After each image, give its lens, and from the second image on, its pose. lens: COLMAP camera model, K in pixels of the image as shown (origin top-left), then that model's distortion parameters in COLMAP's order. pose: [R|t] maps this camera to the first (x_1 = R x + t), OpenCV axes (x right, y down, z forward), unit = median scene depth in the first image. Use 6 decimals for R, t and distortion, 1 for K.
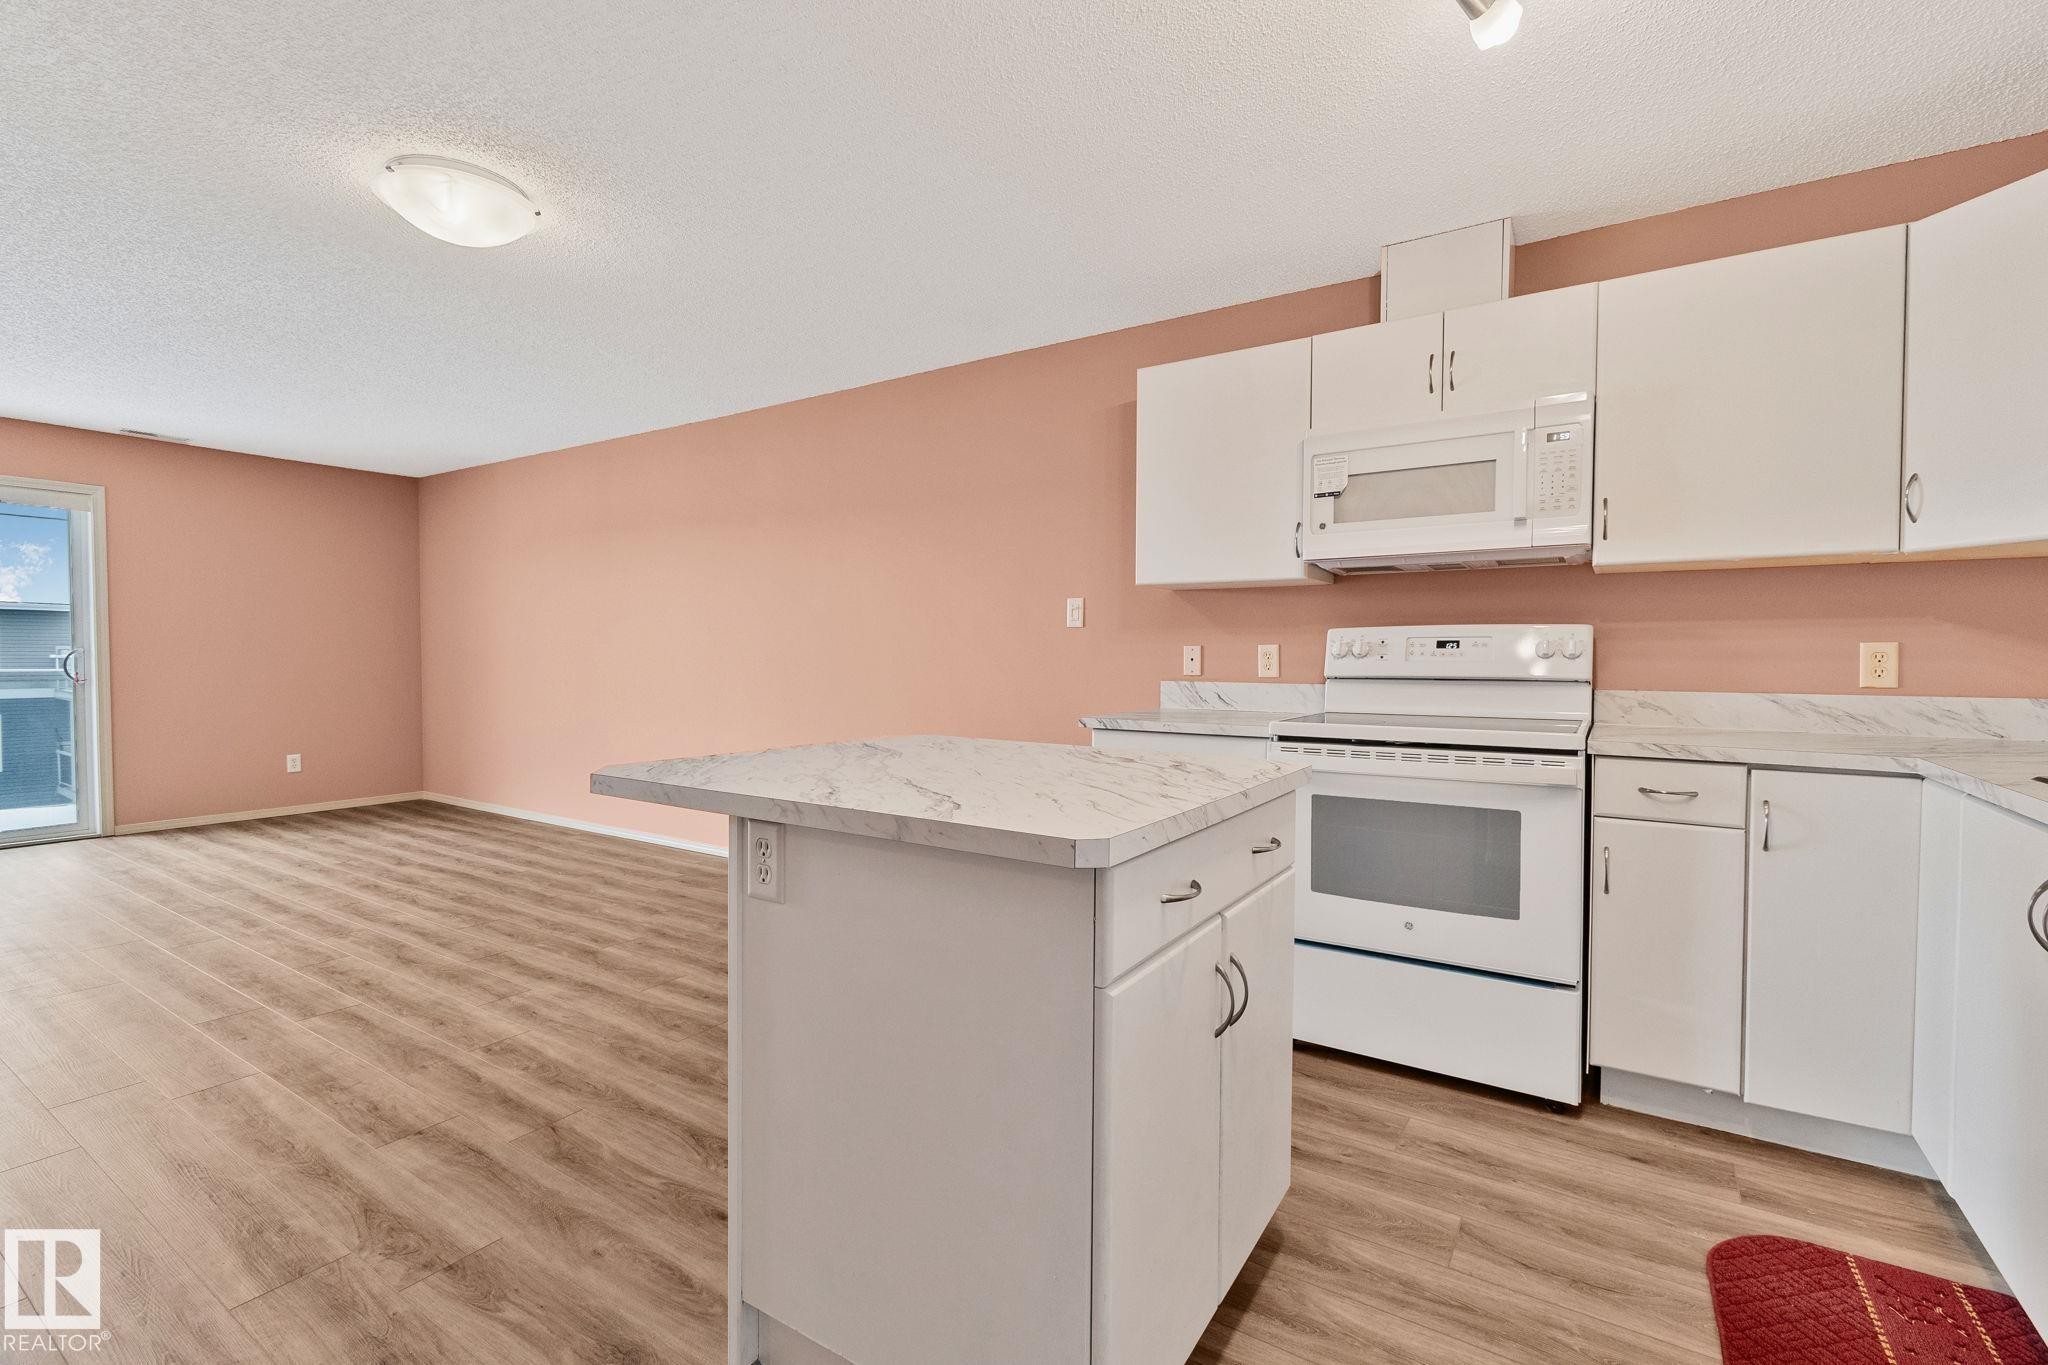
lens RADIAL K [[914.2, 0, 1024.0], [0, 914.2, 682.5], [0, 0, 1]] dist [0.004030, 0.000634]
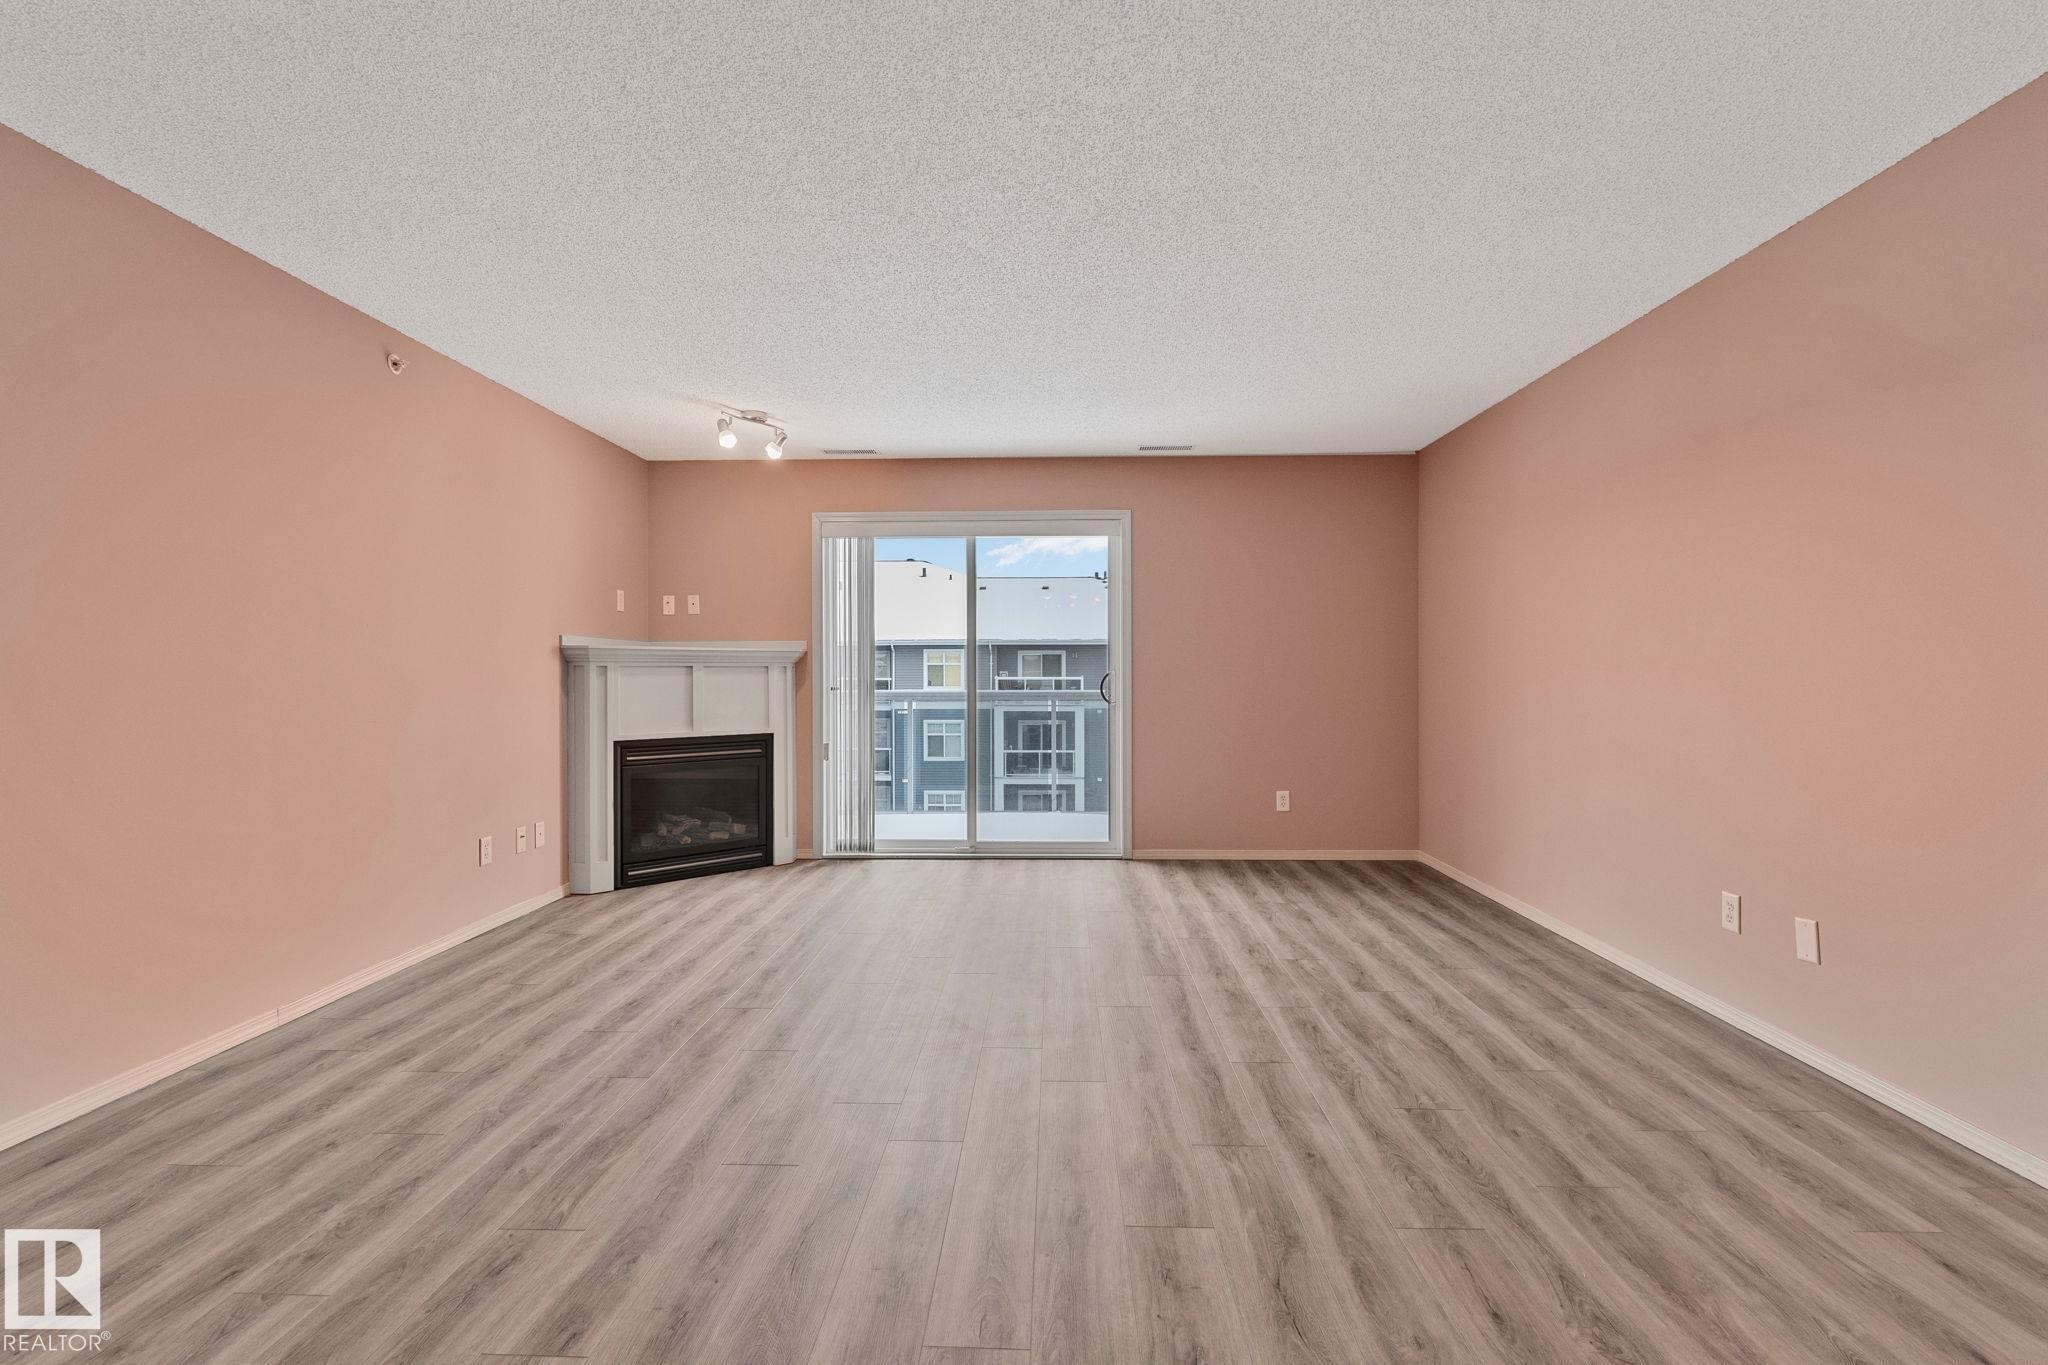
lens RADIAL K [[918.2, 0, 1026.3], [0, 918.2, 674.0], [0, 0, 1]] dist [0.004491, -0.003691]
pose [[0.520527, -0.004889, -0.853831, -0.278348], [-0.022353, 0.999563, -0.019350, -0.016515], [0.853553, 0.029158, 0.520190, 0.525961]]
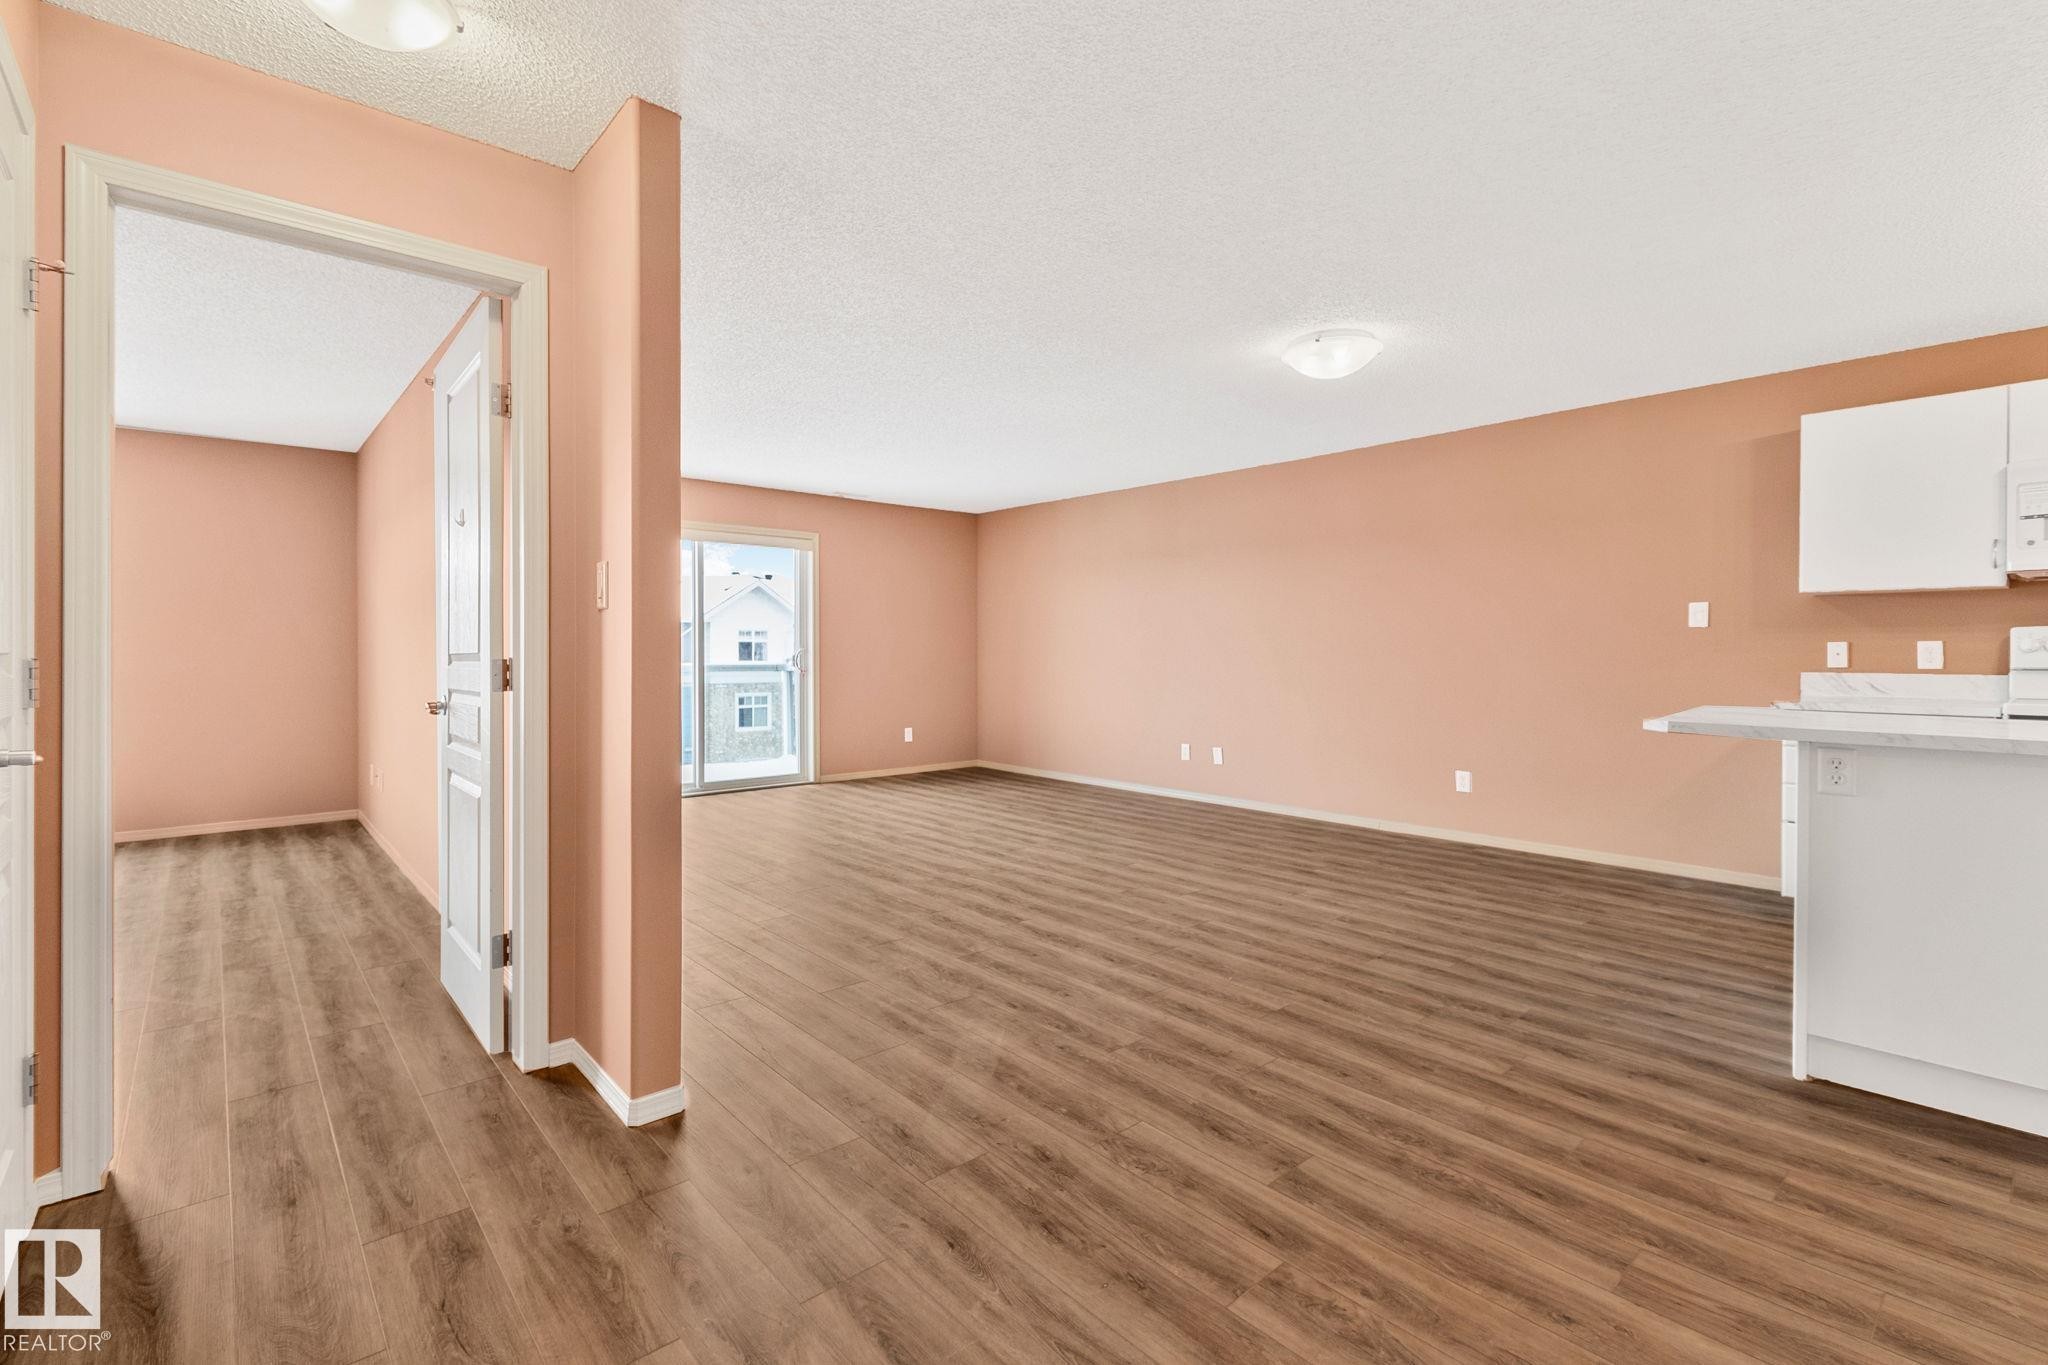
lens RADIAL K [[918.2, 0, 1026.3], [0, 918.2, 674.0], [0, 0, 1]] dist [0.004491, -0.003691]
pose [[0.965024, 0.003377, -0.262140, -0.452497], [-0.005020, 0.999972, -0.005597, 0.010805], [0.262114, 0.006717, 0.965014, -0.365629]]
